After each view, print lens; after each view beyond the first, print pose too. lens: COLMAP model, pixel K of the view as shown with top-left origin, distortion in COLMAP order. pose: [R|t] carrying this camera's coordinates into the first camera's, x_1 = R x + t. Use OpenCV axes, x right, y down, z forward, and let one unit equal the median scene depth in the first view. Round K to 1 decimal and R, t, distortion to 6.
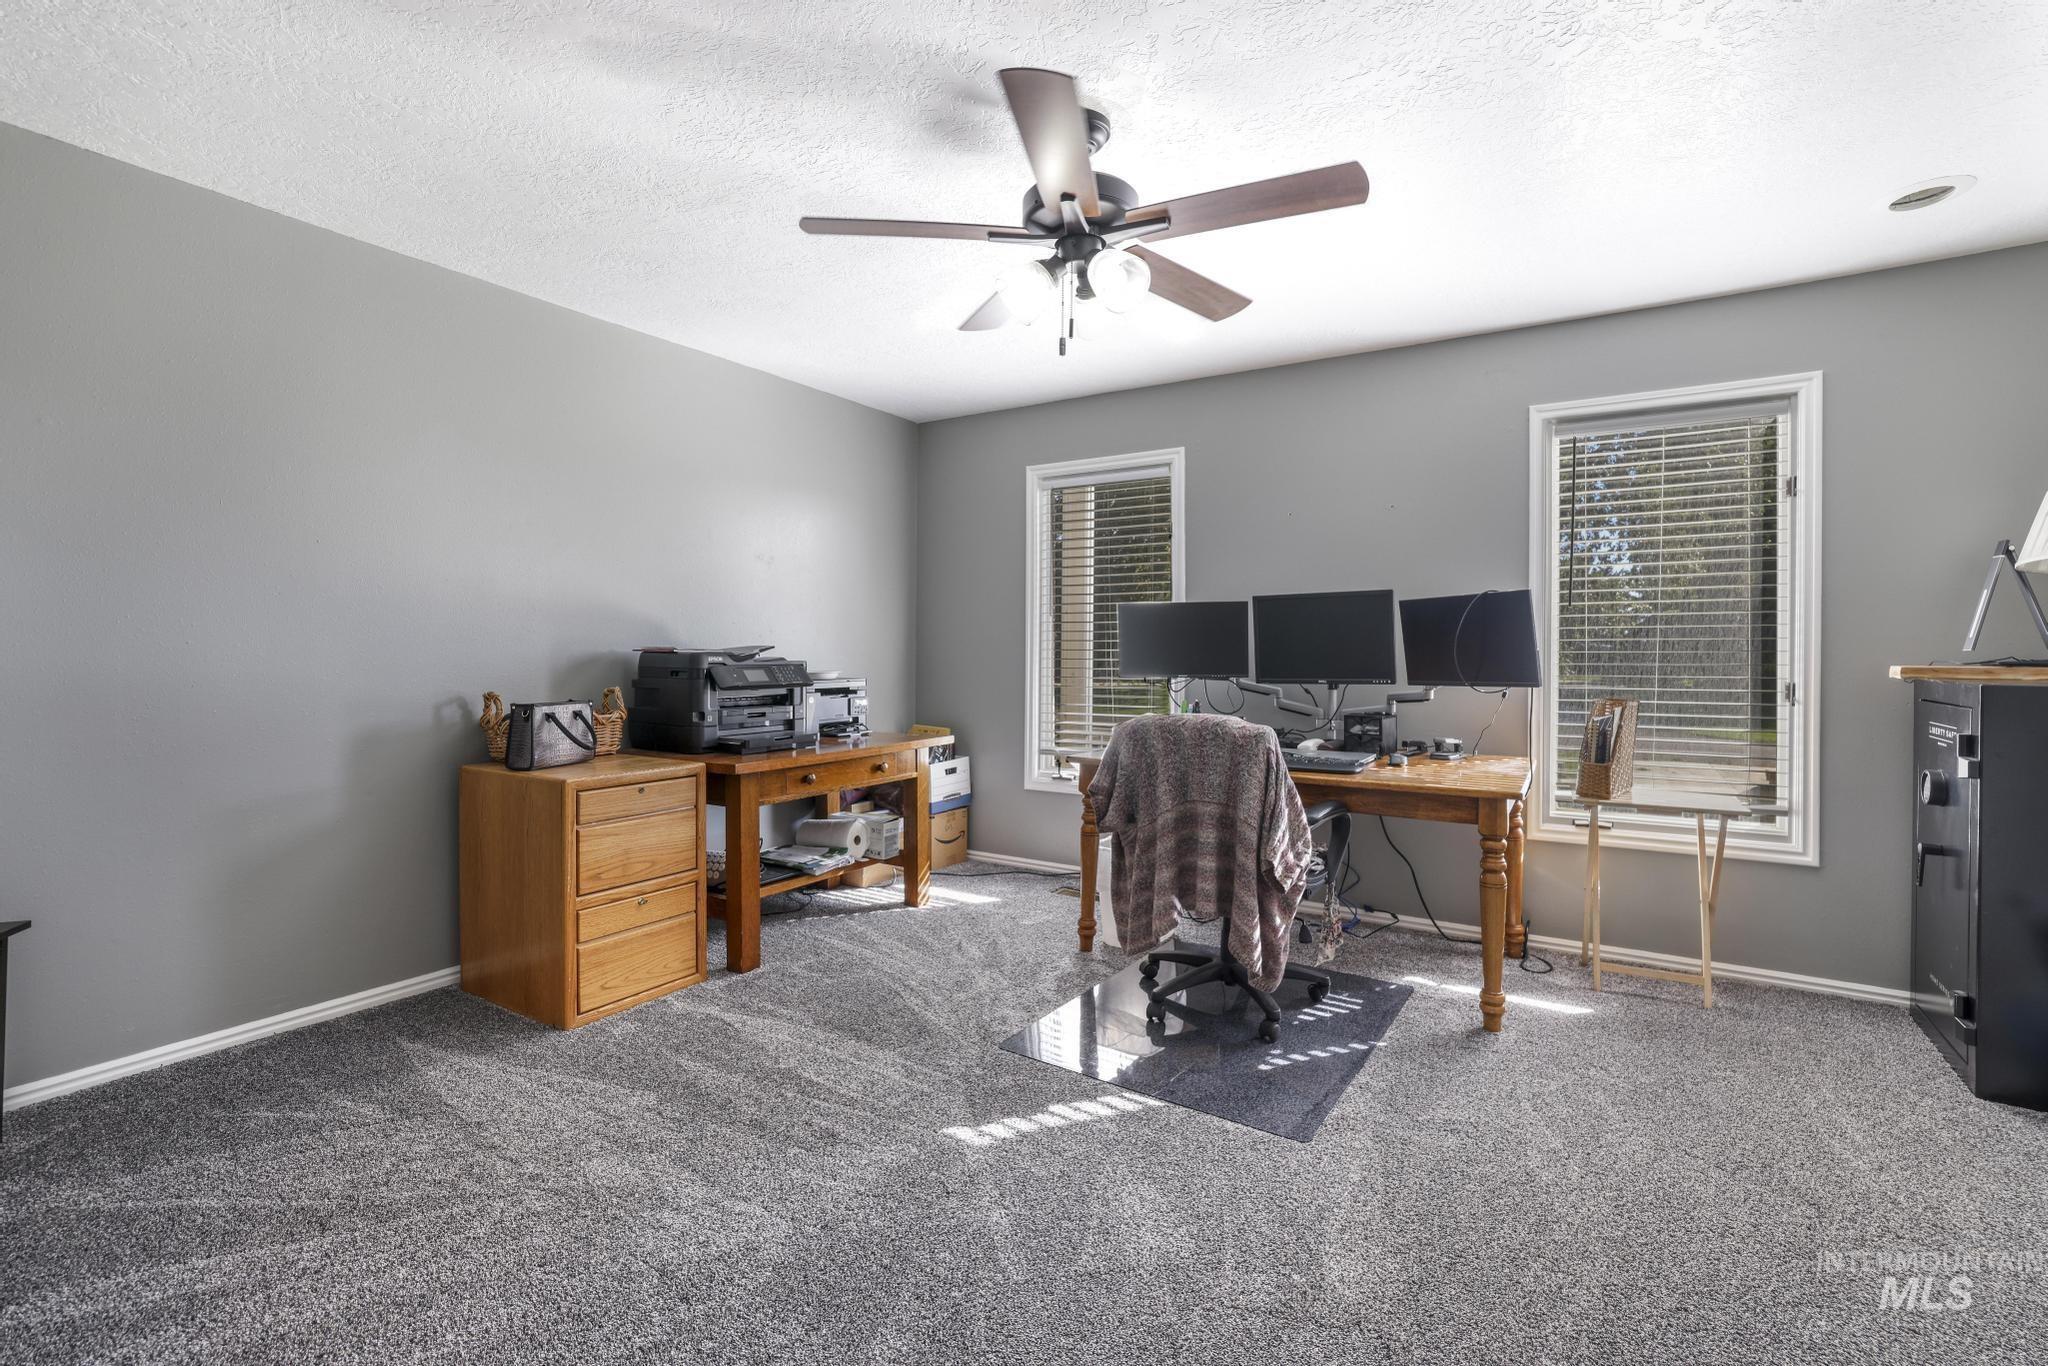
lens RADIAL K [[902.6, 0, 1016.2], [0, 902.6, 668.8], [0, 0, 1]] dist [-0.060864, 0.020246]
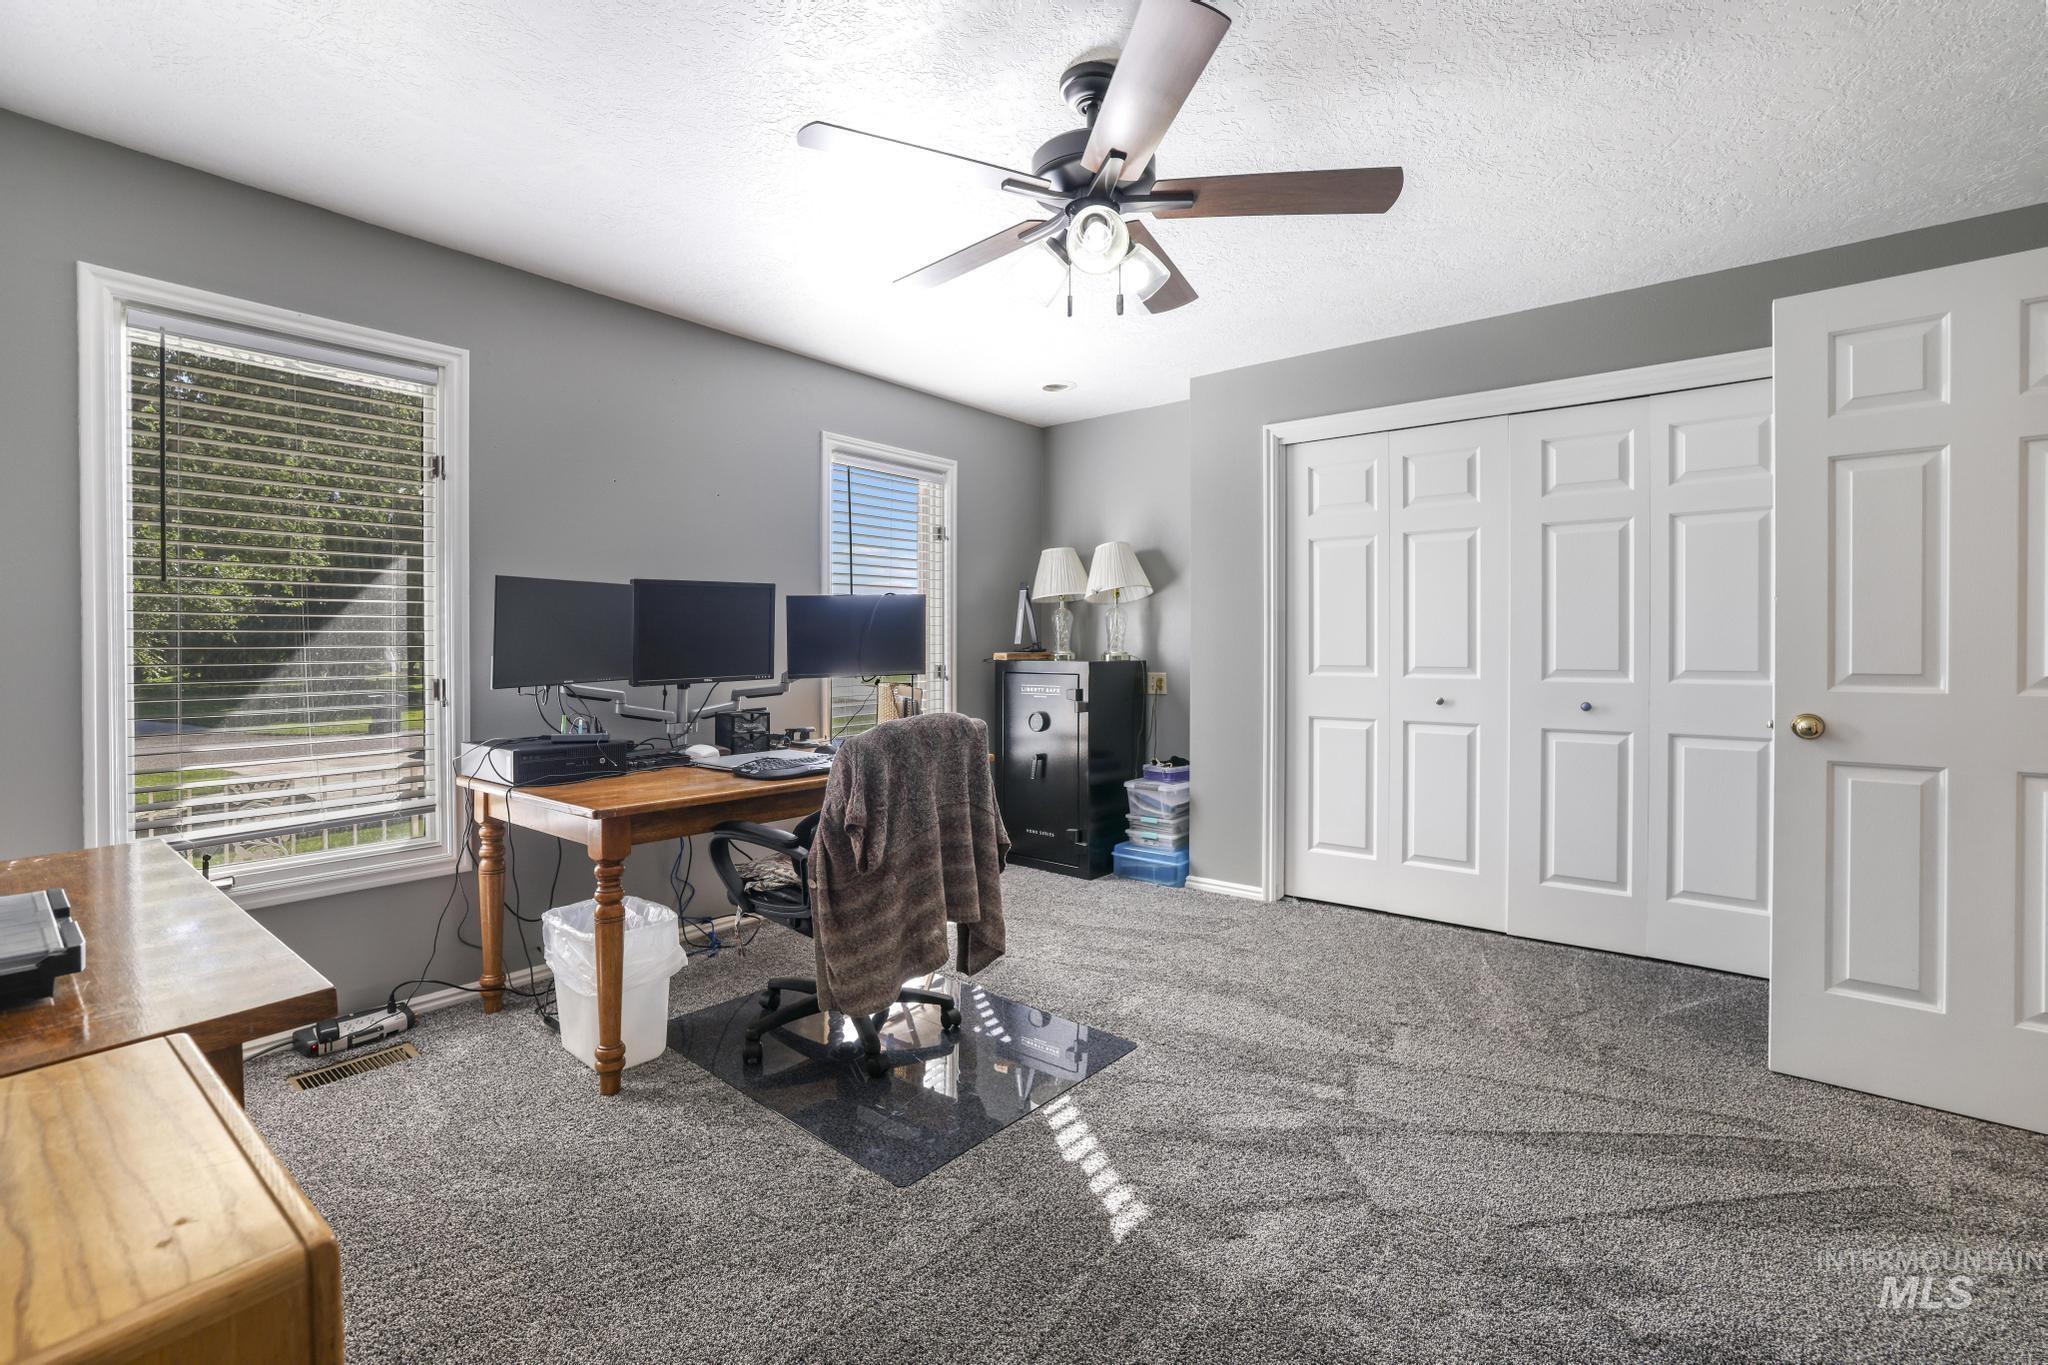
lens RADIAL K [[902.6, 0, 1016.2], [0, 902.6, 668.3], [0, 0, 1]] dist [-0.060864, 0.020246]
pose [[0.086596, -0.025688, 0.995912, -0.563947], [0.020112, 0.999509, 0.024032, -0.012922], [-0.996040, 0.017949, 0.087070, 0.653690]]
